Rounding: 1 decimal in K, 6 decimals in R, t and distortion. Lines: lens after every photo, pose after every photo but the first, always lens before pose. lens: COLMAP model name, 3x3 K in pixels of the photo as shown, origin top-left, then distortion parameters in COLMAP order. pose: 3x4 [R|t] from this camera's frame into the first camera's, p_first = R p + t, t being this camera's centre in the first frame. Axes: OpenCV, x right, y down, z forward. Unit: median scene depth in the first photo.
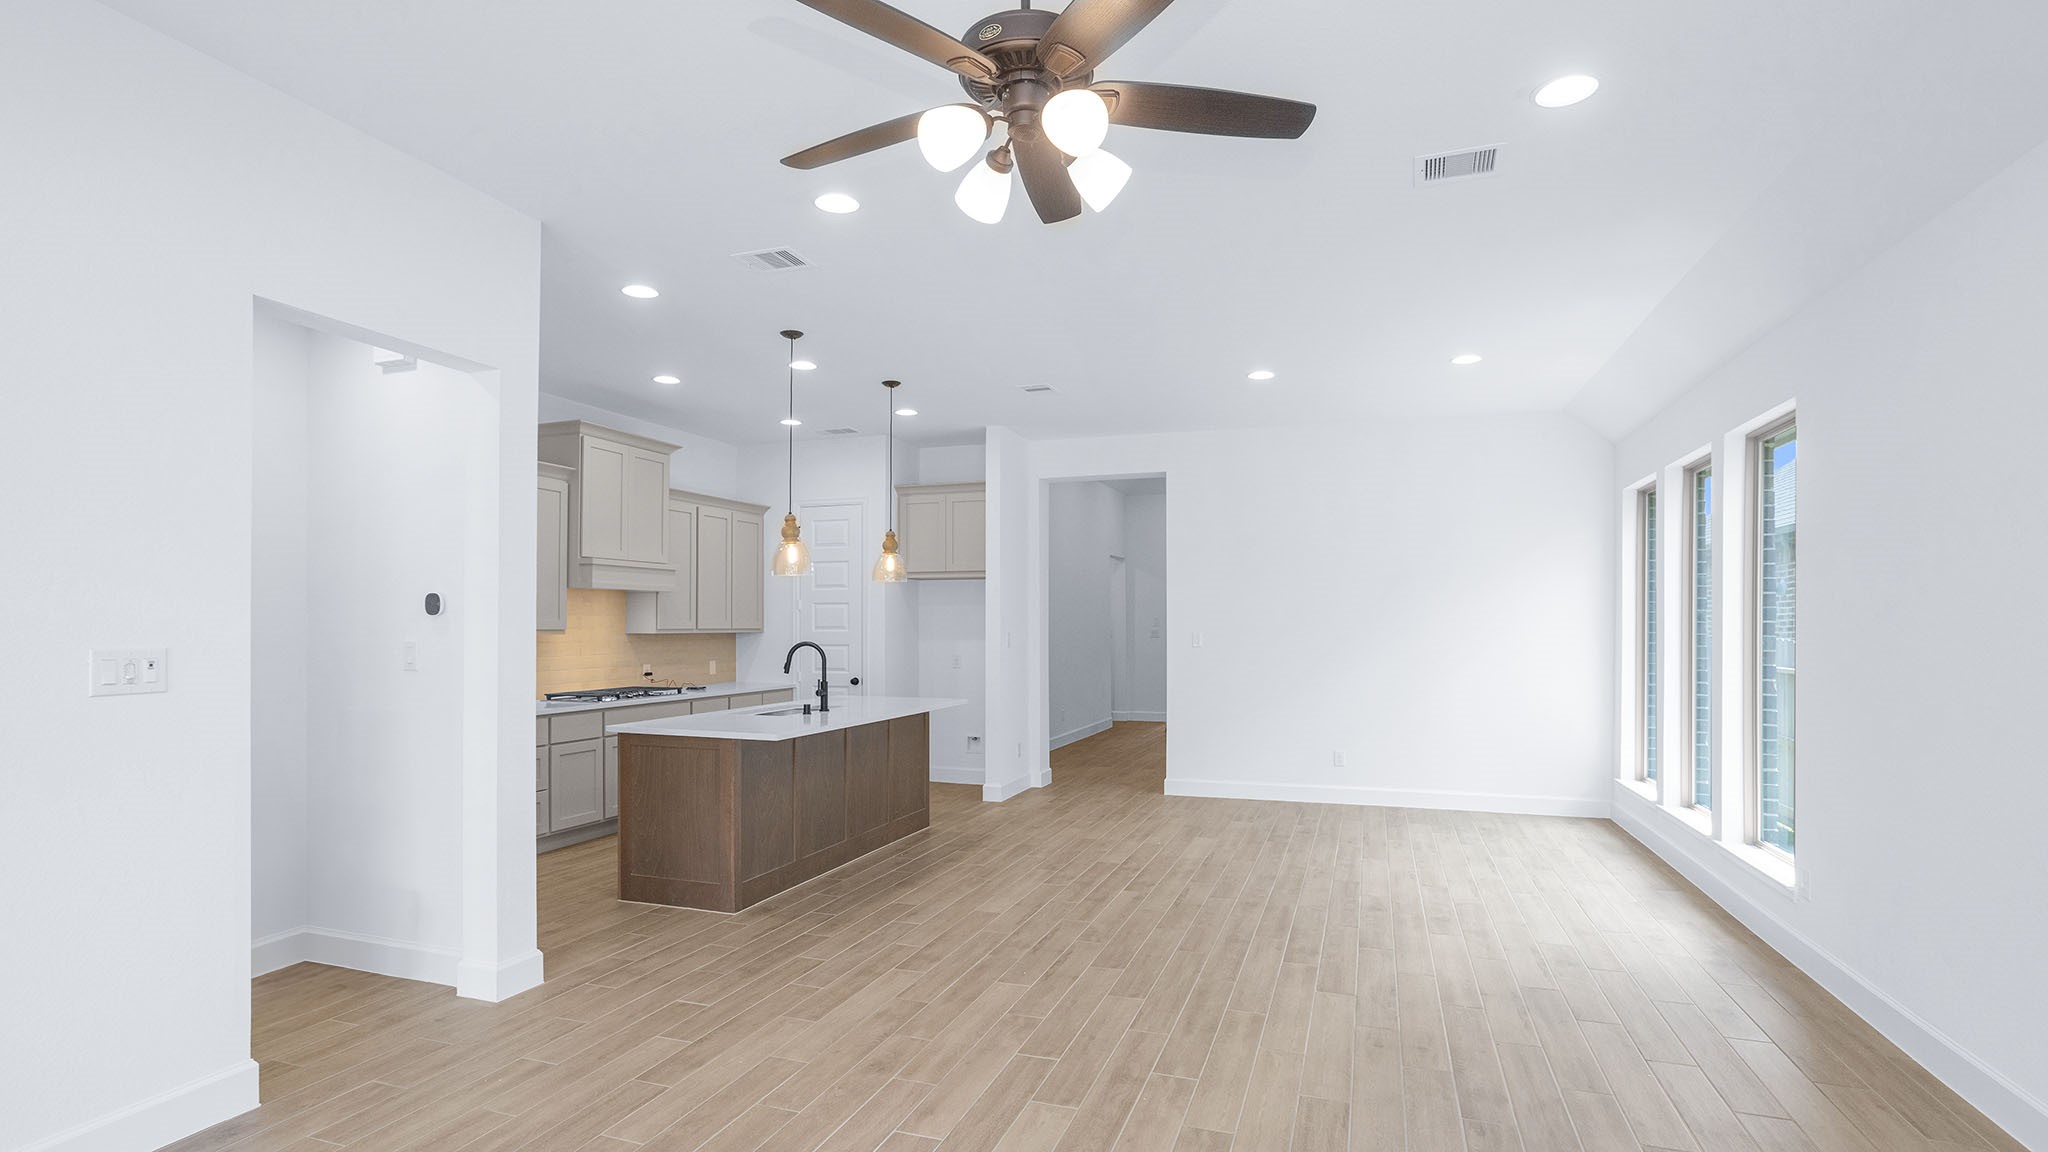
lens RADIAL K [[956.1, 0, 1024.0], [0, 956.1, 576.0], [0, 0, 1]] dist [-0.001218, -0.000059]
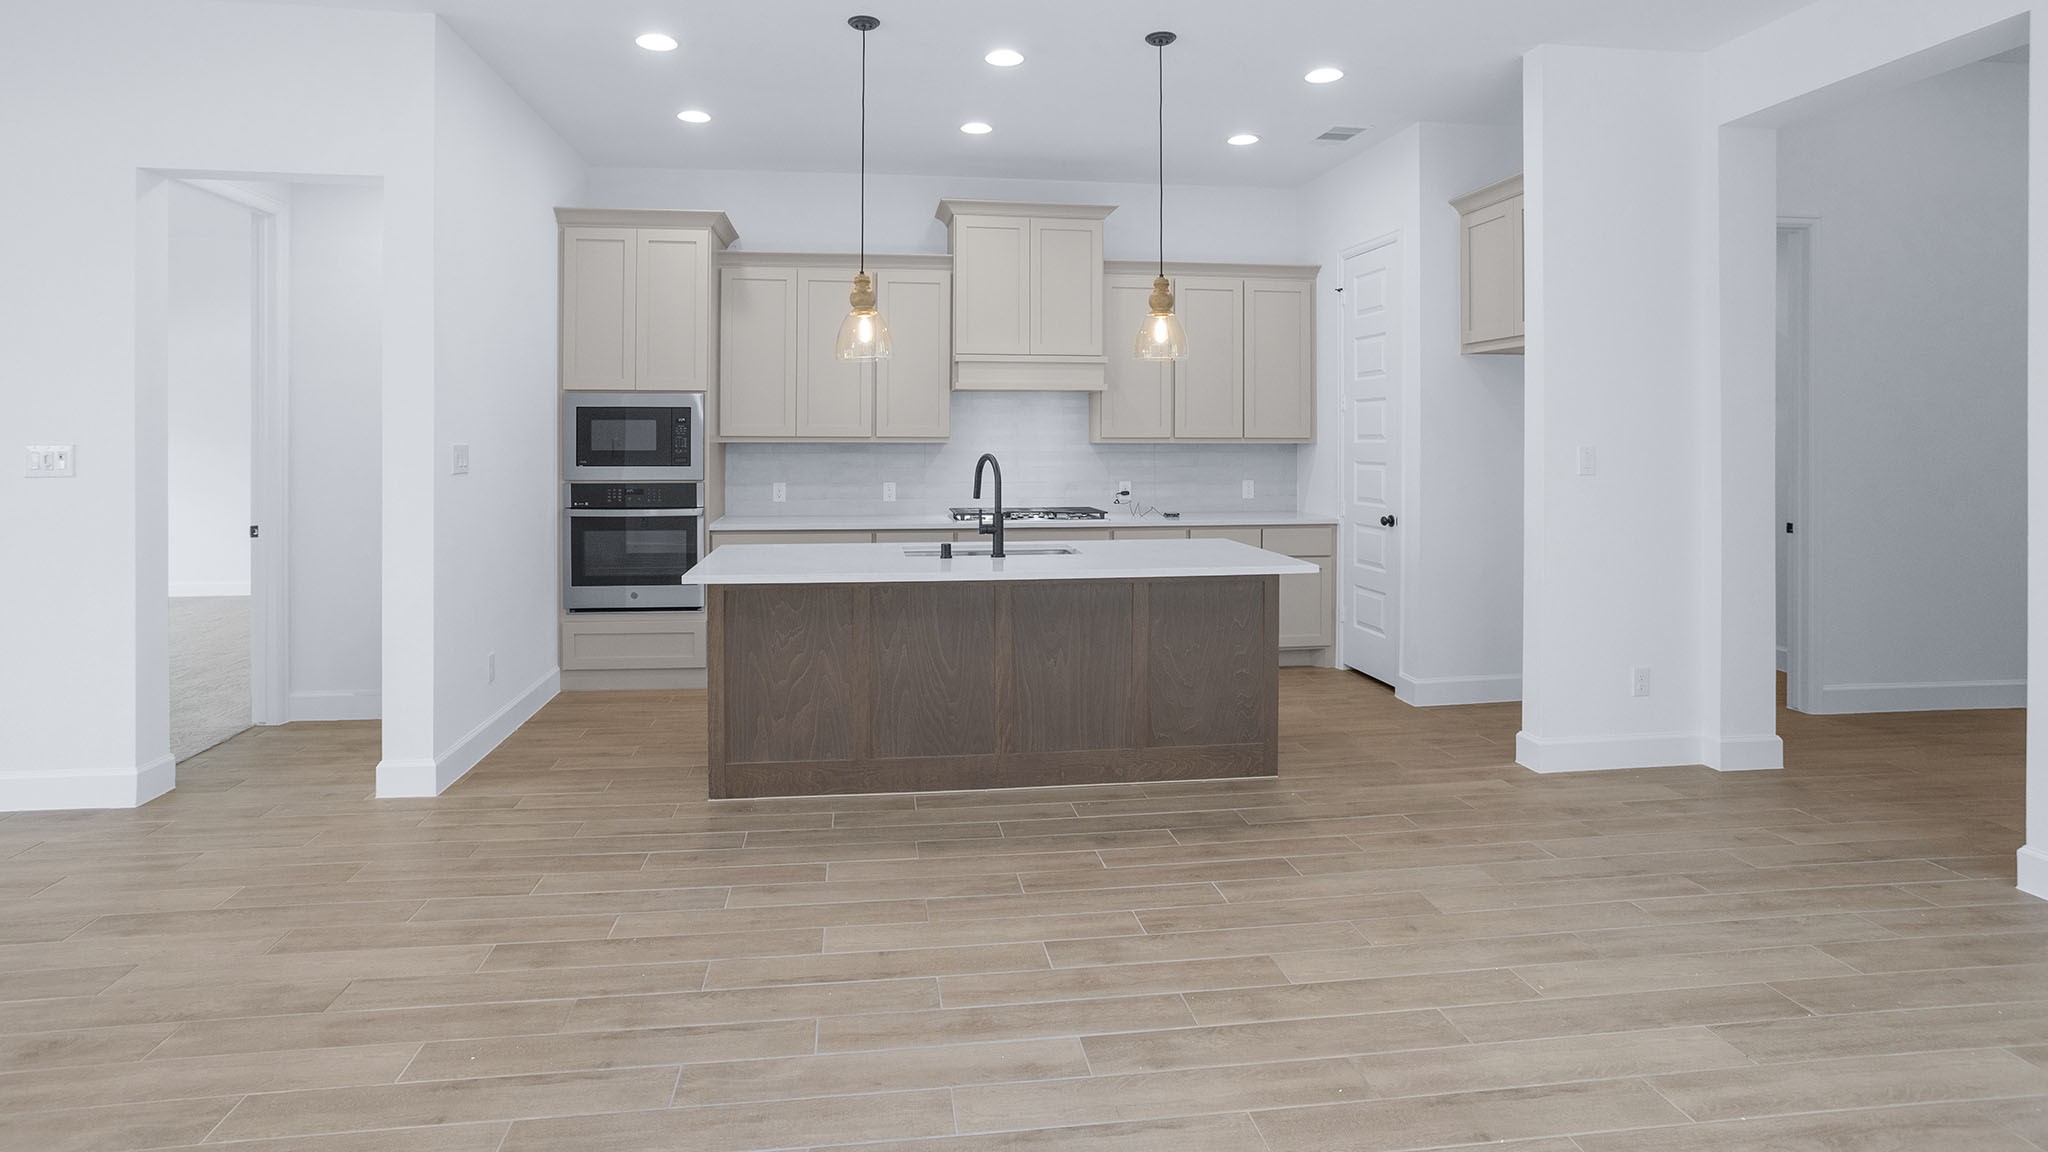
lens RADIAL K [[1011.1, 0, 1020.1], [0, 1011.1, 433.3], [0, 0, 1]] dist [-0.036231, 0.020039]
pose [[0.462890, -0.001418, -0.886415, 0.390166], [0.044495, 0.998775, 0.021637, 0.034110], [0.885298, -0.049456, 0.462386, 0.614451]]
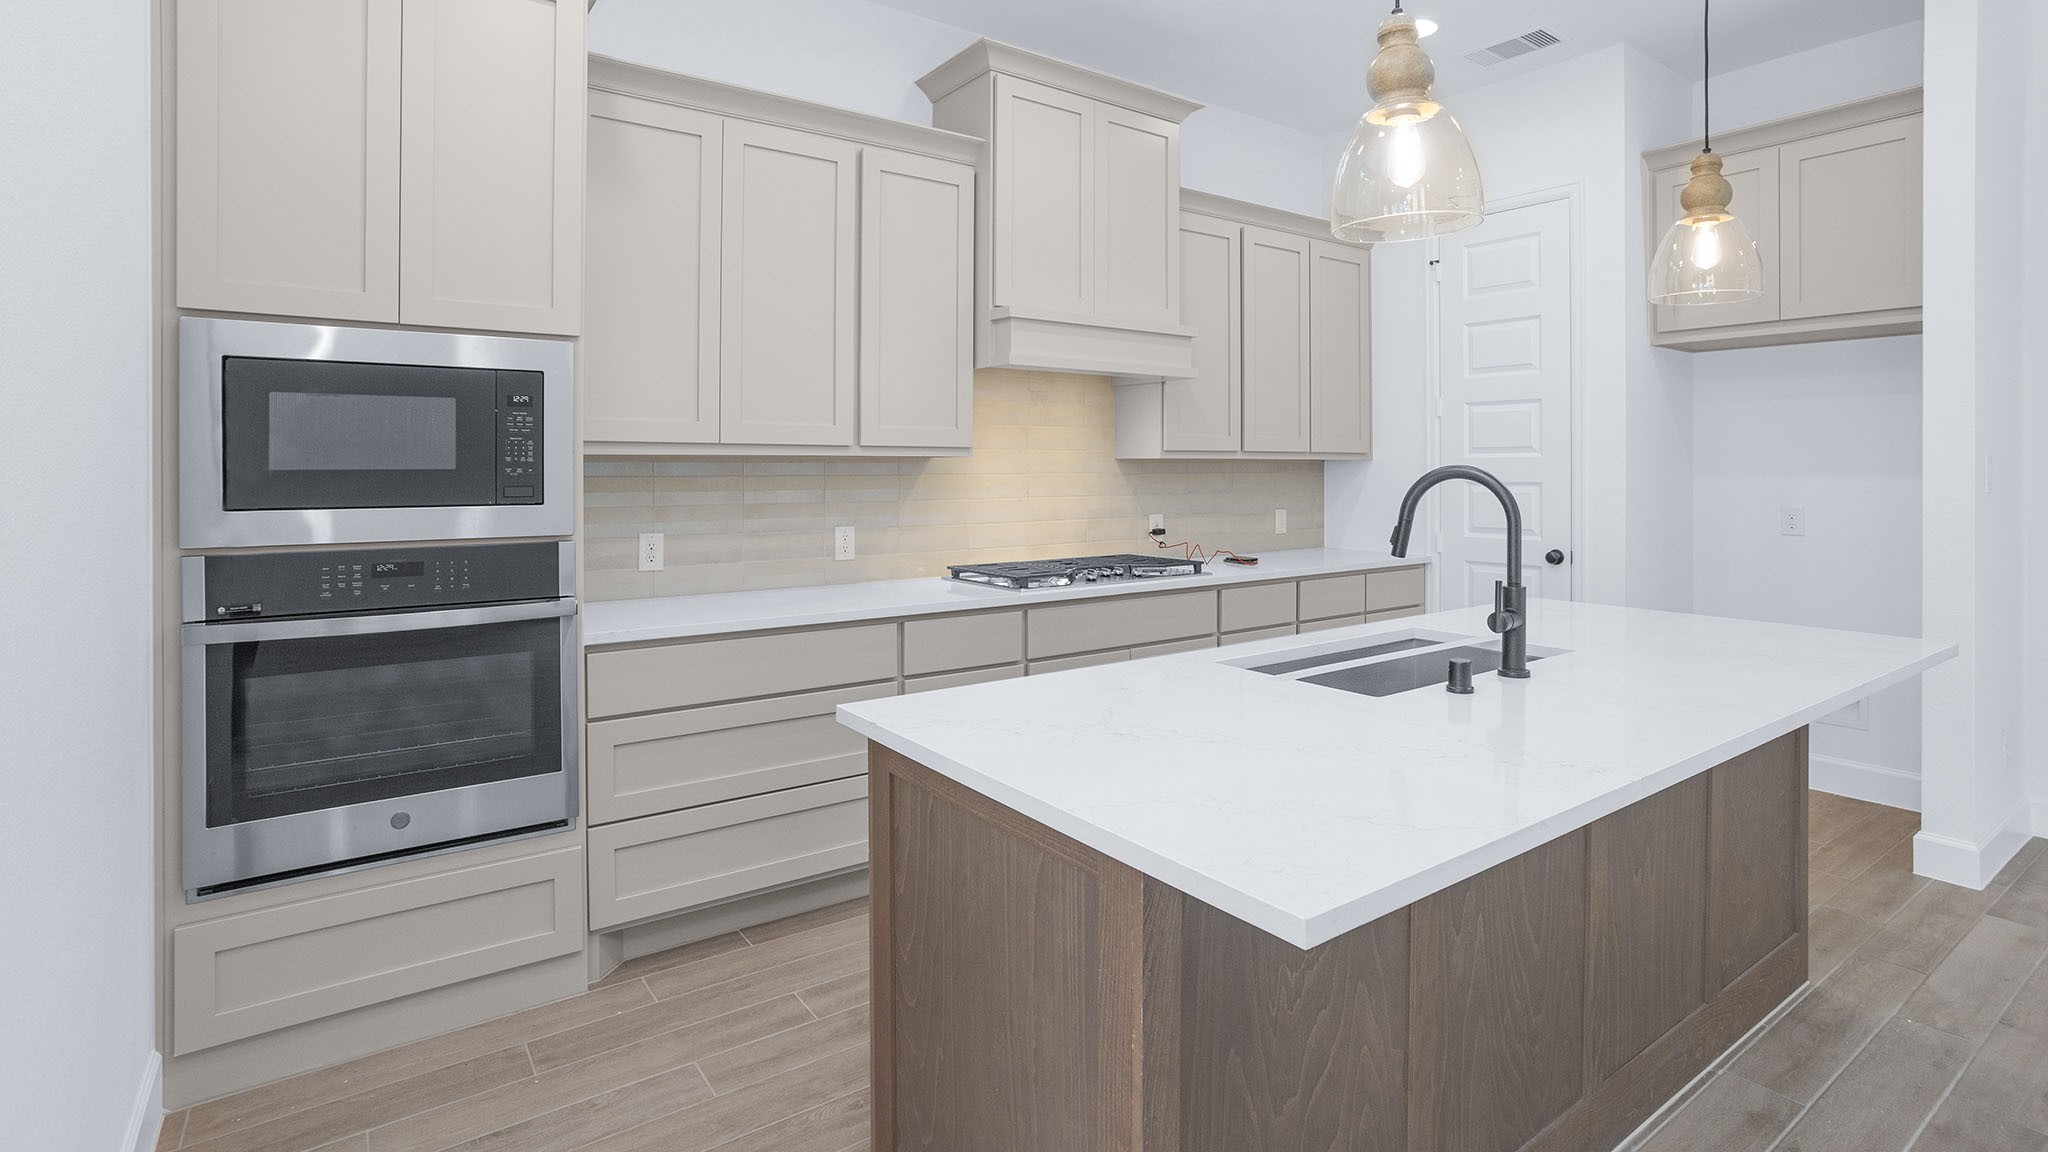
lens RADIAL K [[987.5, 0, 1062.1], [0, 987.5, 469.0], [0, 0, 1]] dist [-0.001256, 0.001062]
pose [[0.825693, -0.000352, -0.564119, -0.129943], [0.030640, 0.998552, 0.044223, 0.044333], [0.563287, -0.053799, 0.824508, 0.565518]]
